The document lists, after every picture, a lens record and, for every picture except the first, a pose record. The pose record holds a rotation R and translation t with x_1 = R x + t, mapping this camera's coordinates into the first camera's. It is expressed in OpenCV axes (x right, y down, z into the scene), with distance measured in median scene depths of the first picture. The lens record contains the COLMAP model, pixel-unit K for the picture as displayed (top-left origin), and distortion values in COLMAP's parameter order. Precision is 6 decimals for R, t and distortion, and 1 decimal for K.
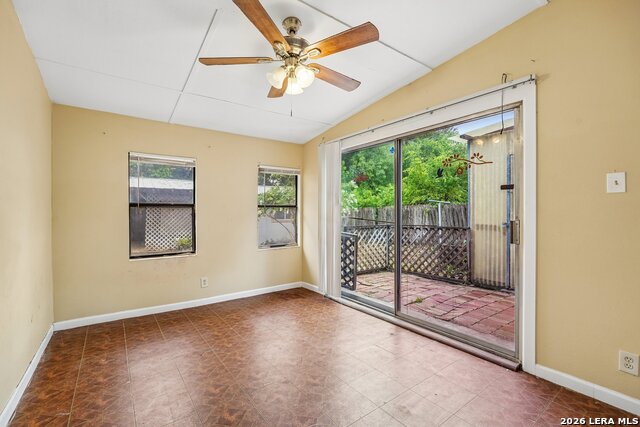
lens RADIAL K [[283.1, 0, 321.2], [0, 283.1, 213.4], [0, 0, 1]] dist [-0.011334, 0.003785]
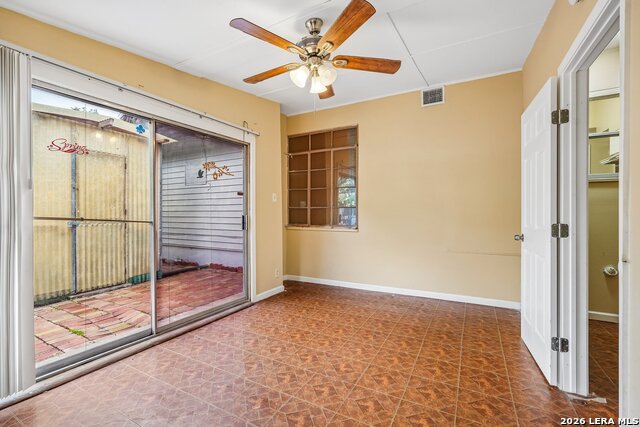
lens RADIAL K [[283.1, 0, 321.0], [0, 283.1, 213.2], [0, 0, 1]] dist [-0.011334, 0.003785]
pose [[-0.415654, -0.004140, 0.909514, -0.722858], [0.000828, 0.999988, 0.004930, 0.005532], [-0.909523, 0.002802, -0.415645, 0.957492]]
